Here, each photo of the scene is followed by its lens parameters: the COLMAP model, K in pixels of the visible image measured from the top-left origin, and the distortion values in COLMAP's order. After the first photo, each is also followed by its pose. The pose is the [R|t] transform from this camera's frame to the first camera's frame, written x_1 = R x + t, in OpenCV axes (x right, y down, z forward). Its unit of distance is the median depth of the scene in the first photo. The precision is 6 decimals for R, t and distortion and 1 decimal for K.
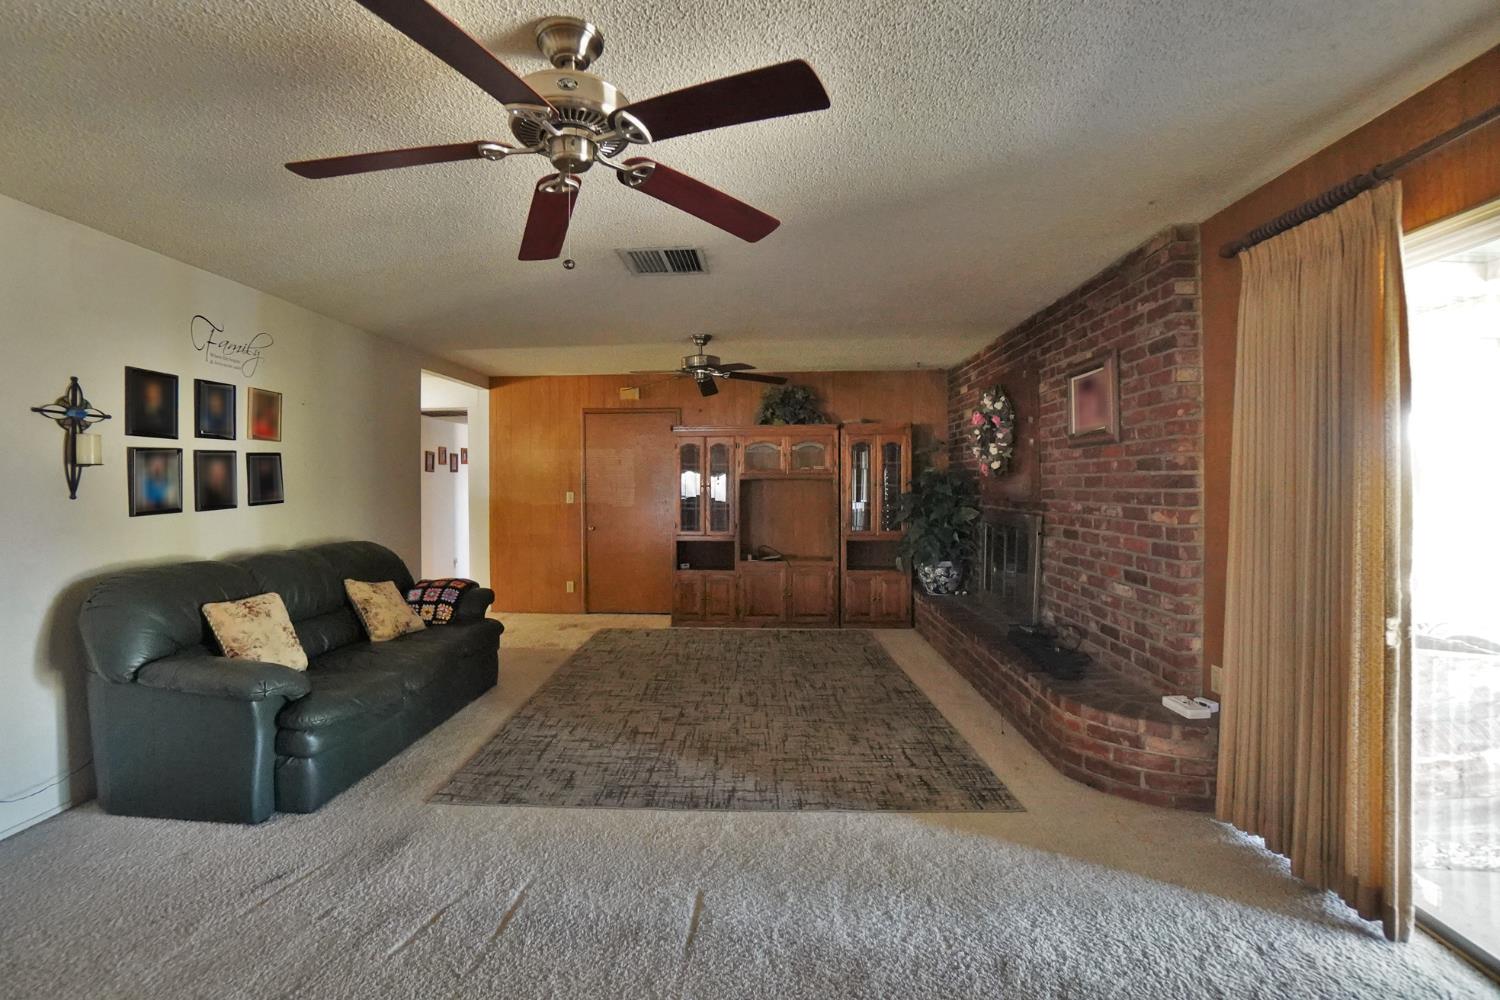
lens RADIAL K [[665.2, 0, 730.8], [0, 665.2, 488.8], [0, 0, 1]] dist [-0.067574, 0.024893]
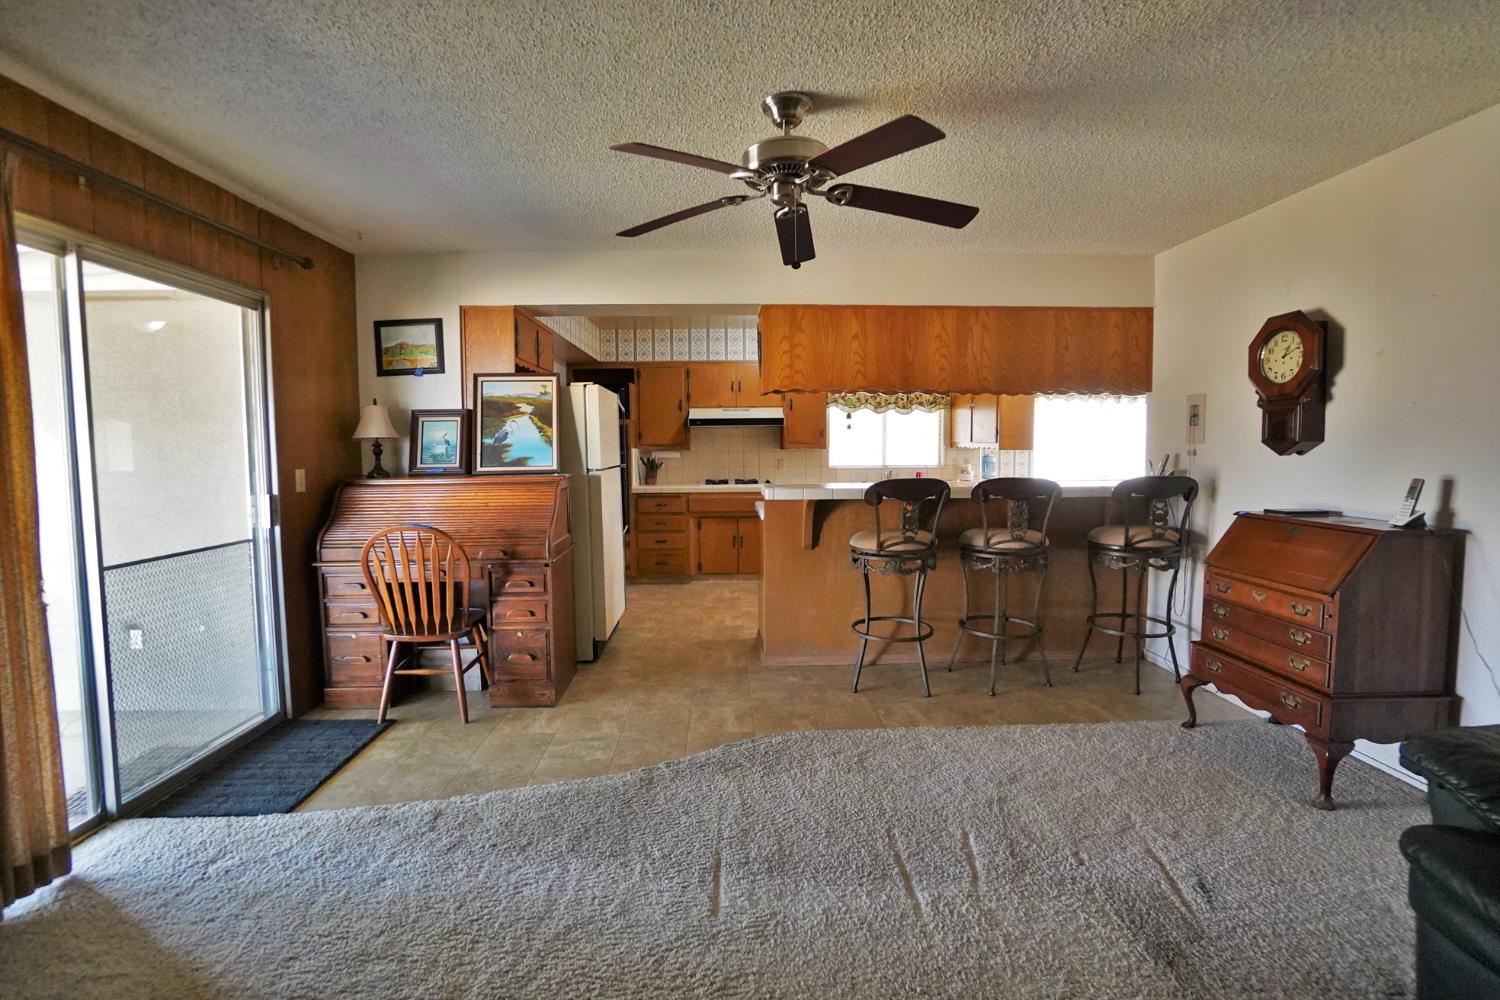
lens RADIAL K [[665.2, 0, 730.8], [0, 665.2, 488.8], [0, 0, 1]] dist [-0.067574, 0.024893]
pose [[-0.997200, 0.020679, -0.071870, -0.009391], [0.015512, 0.997304, 0.071724, -0.003056], [0.073159, 0.070408, -0.994832, 1.033933]]
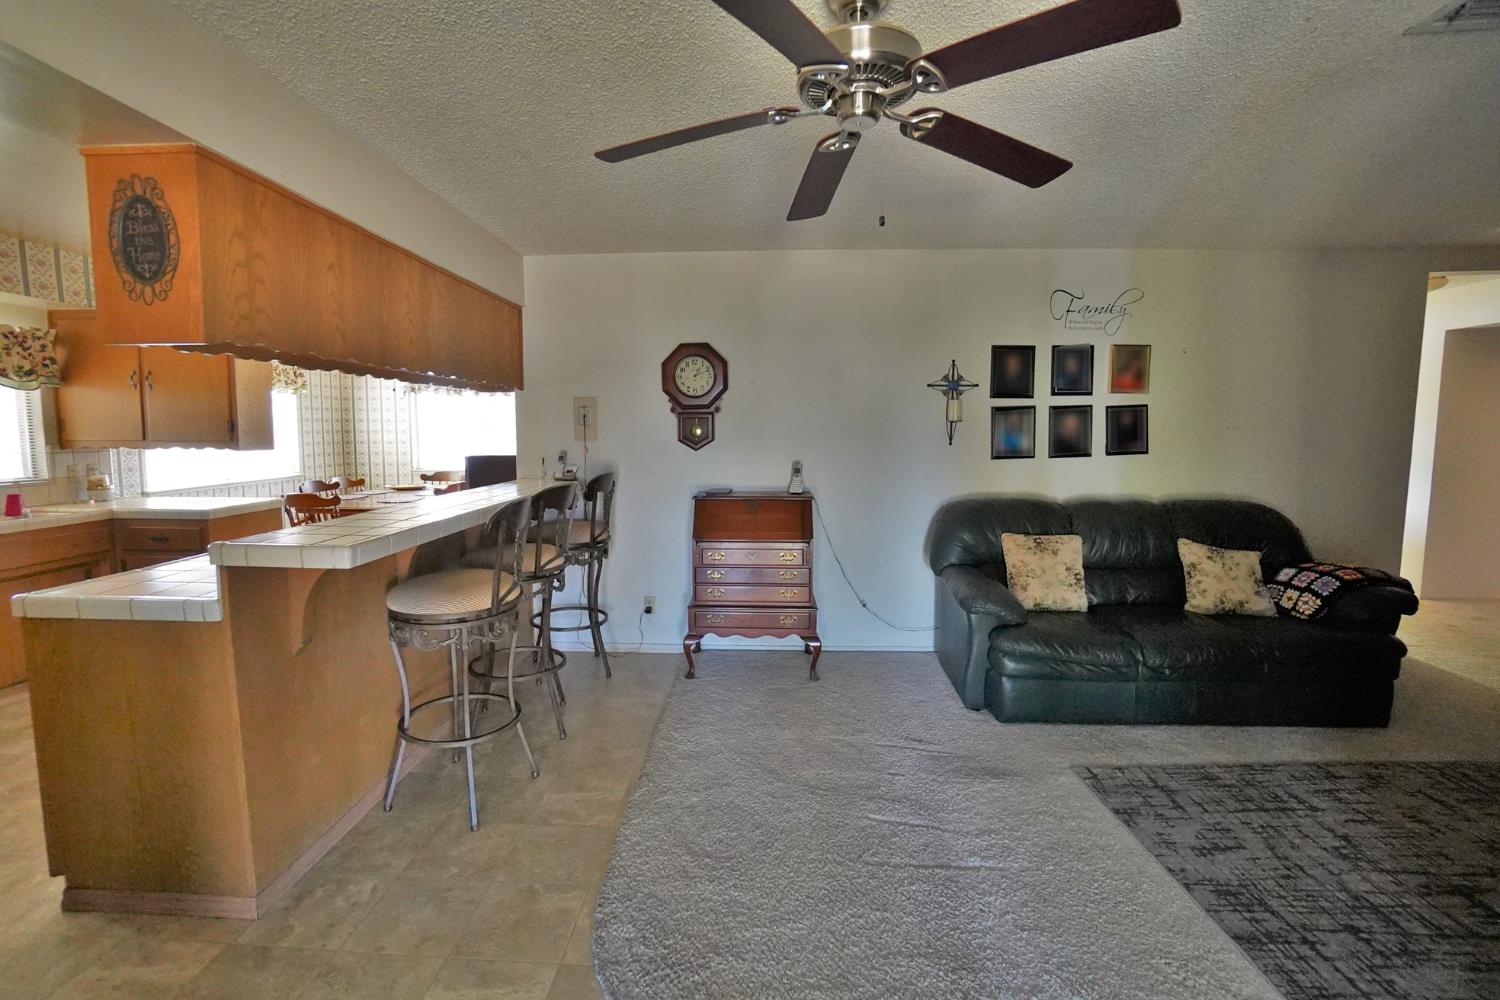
lens RADIAL K [[665.2, 0, 730.8], [0, 665.2, 488.8], [0, 0, 1]] dist [-0.067574, 0.024893]
pose [[0.010228, 0.099055, -0.995029, 0.334940], [-0.004797, 0.995075, 0.099010, -0.022405], [0.999936, 0.003760, 0.010652, 0.346014]]
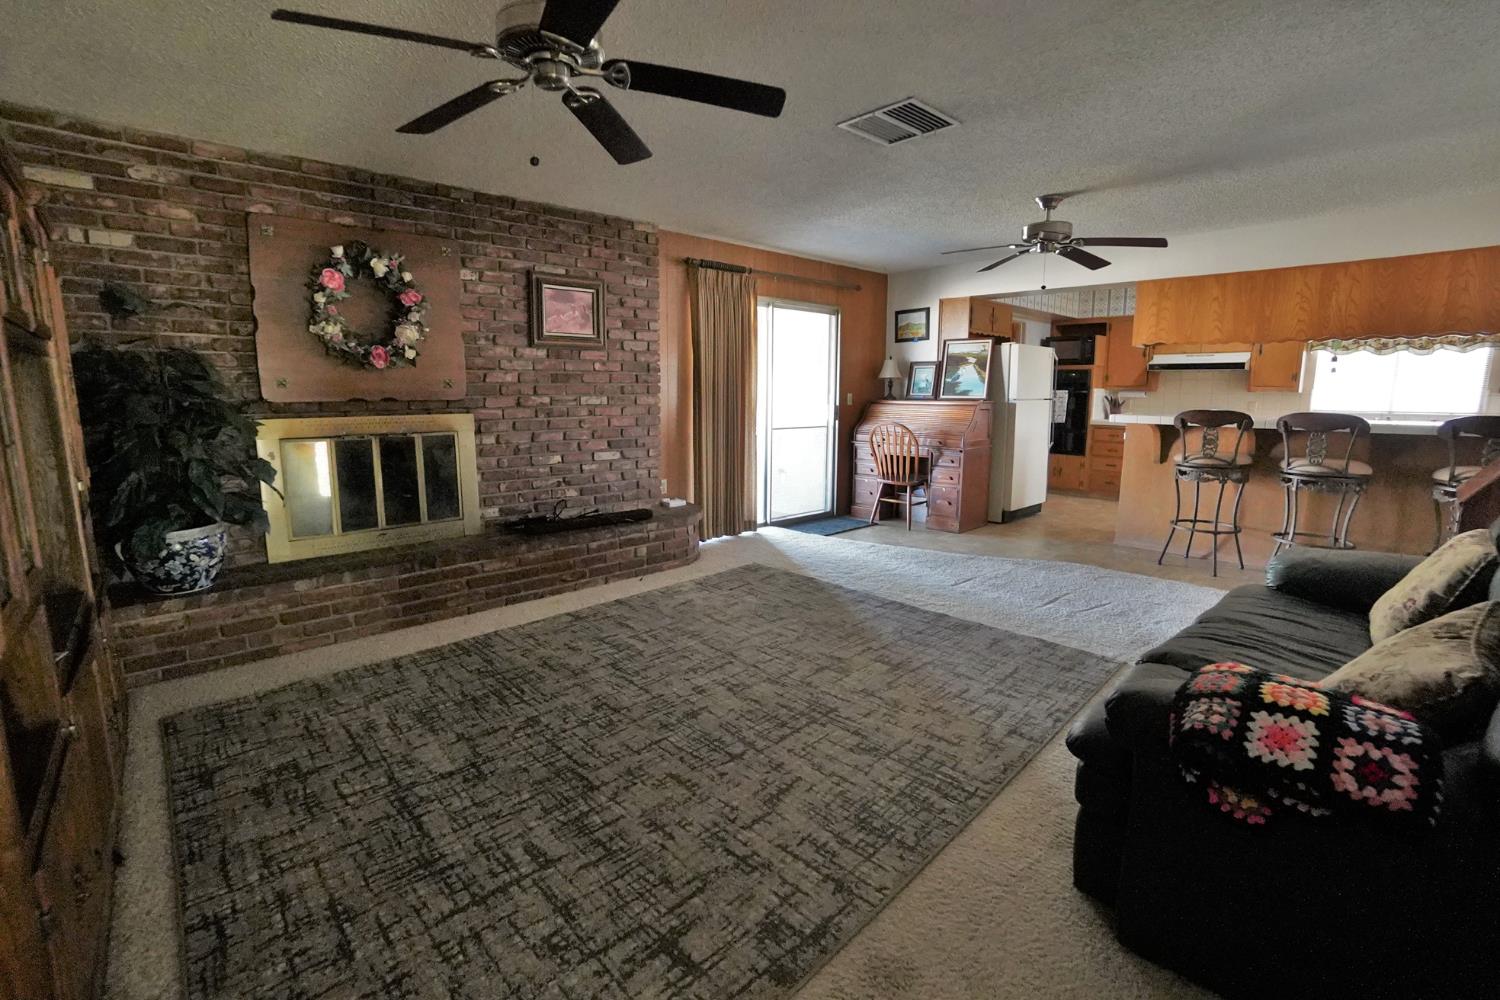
lens RADIAL K [[665.2, 0, 730.8], [0, 665.2, 488.8], [0, 0, 1]] dist [-0.067574, 0.024893]
pose [[-0.711779, -0.098766, 0.695425, -0.533357], [0.007523, 0.988936, 0.148152, 0.012205], [-0.702363, 0.110683, -0.703161, 1.628635]]
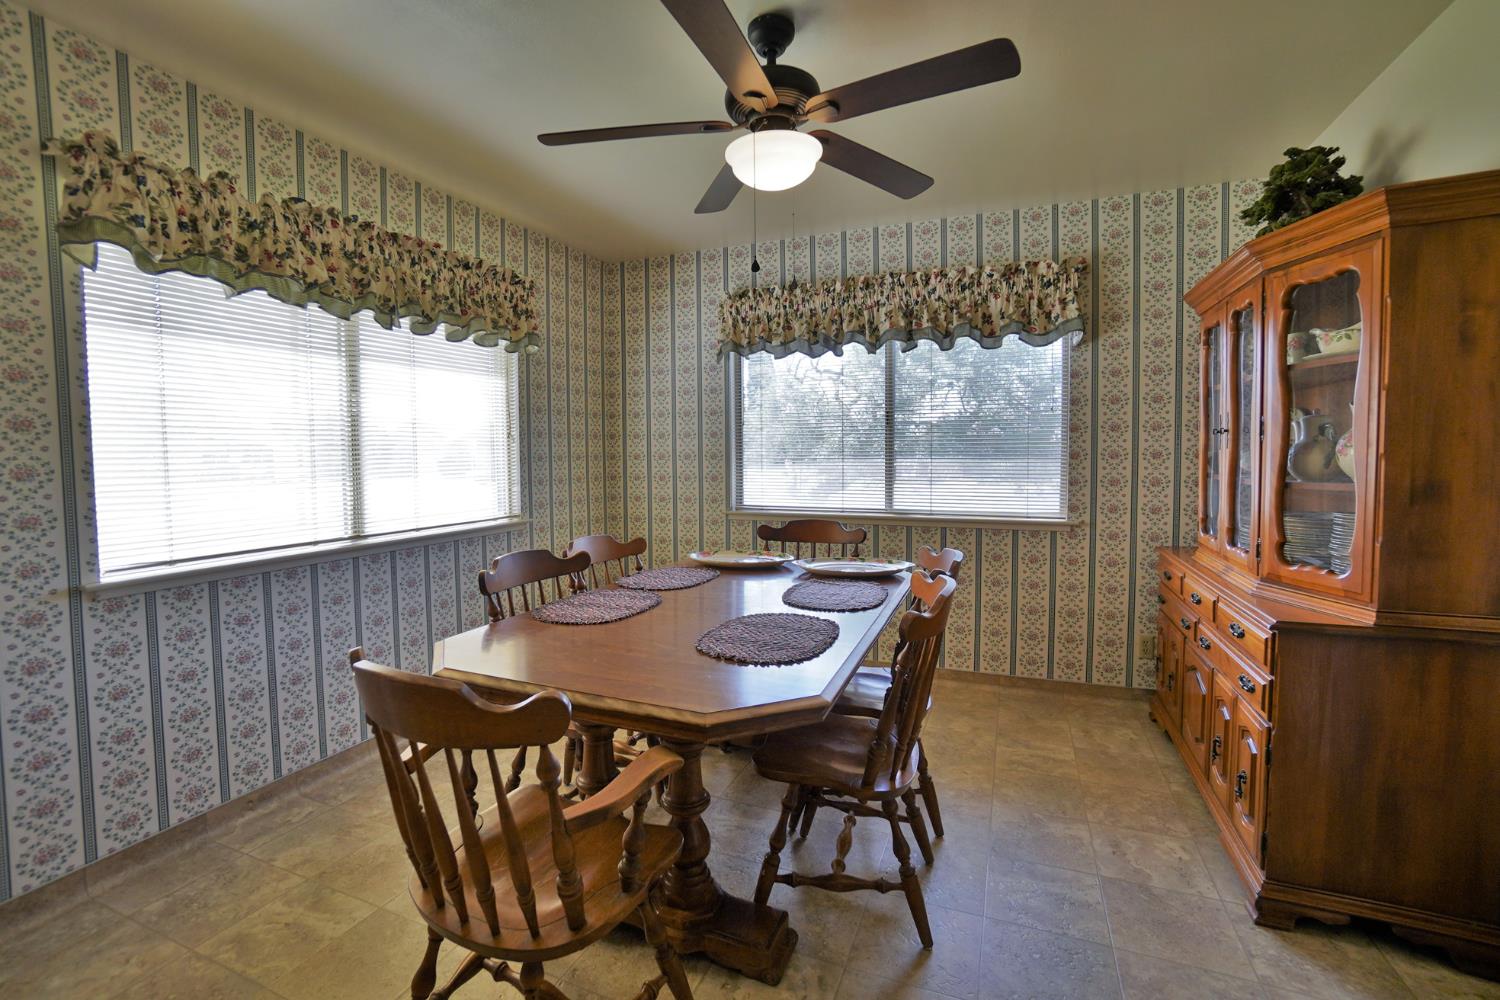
lens RADIAL K [[665.2, 0, 730.8], [0, 665.2, 488.8], [0, 0, 1]] dist [-0.067574, 0.024893]
pose [[-0.341897, 0.054599, -0.938150, -0.810781], [0.005407, 0.998409, 0.056135, 0.032153], [0.939722, 0.014119, -0.341648, -0.304932]]
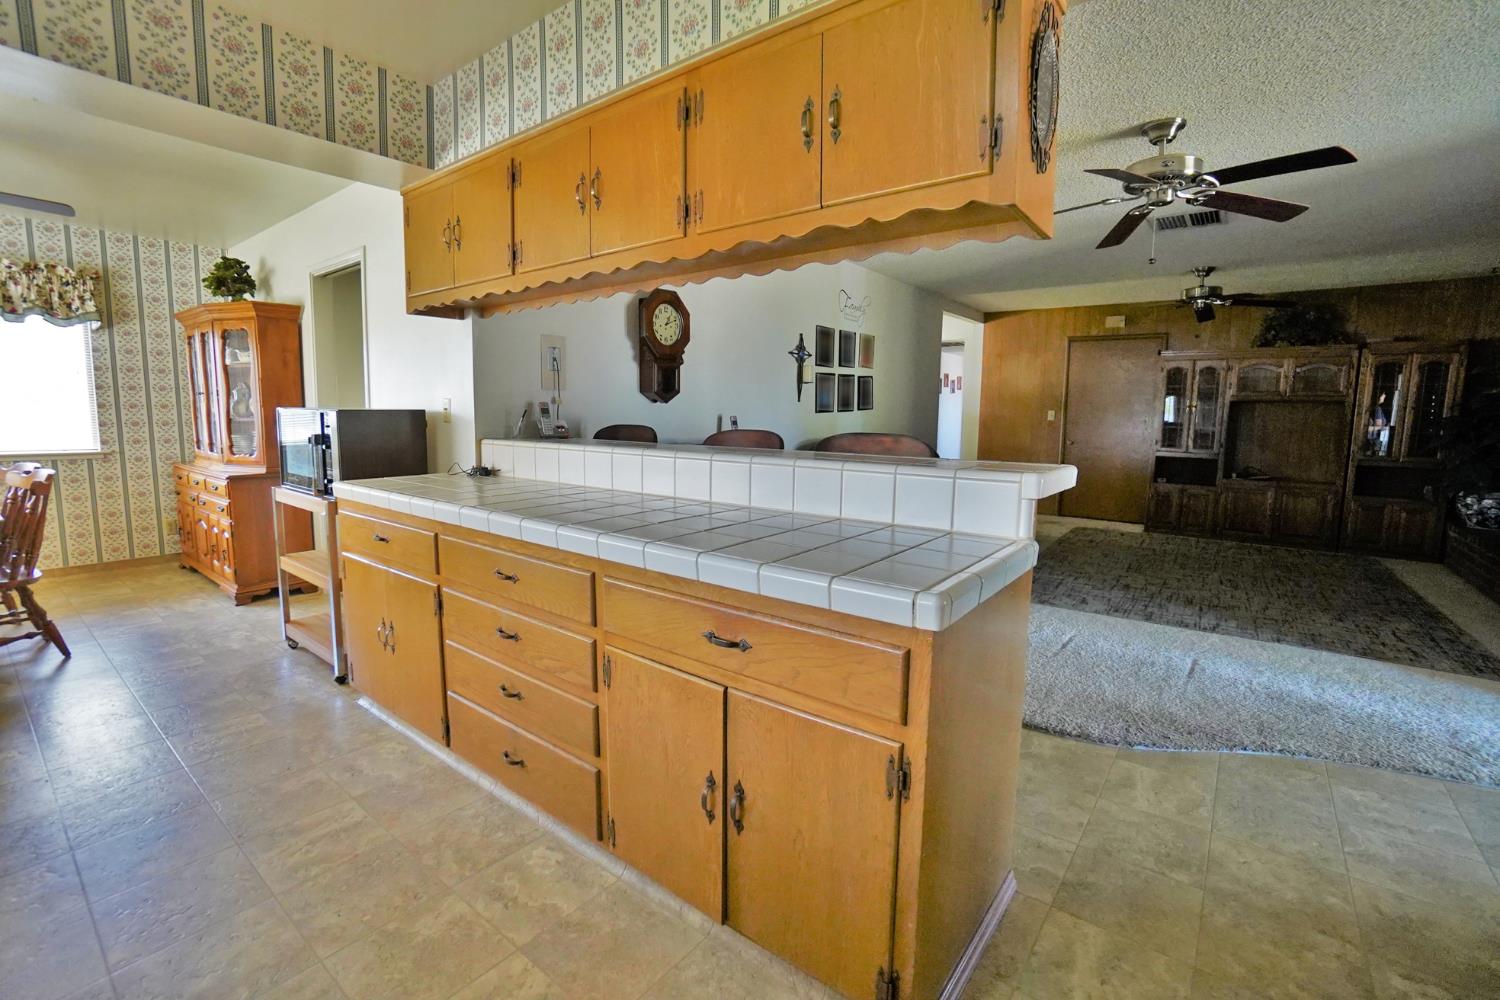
lens RADIAL K [[665.2, 0, 730.8], [0, 665.2, 488.8], [0, 0, 1]] dist [-0.067574, 0.024893]
pose [[0.814910, 0.082019, -0.573755, -0.057281], [-0.018281, 0.993081, 0.115998, 0.033567], [0.579299, -0.084039, 0.810771, -0.483817]]
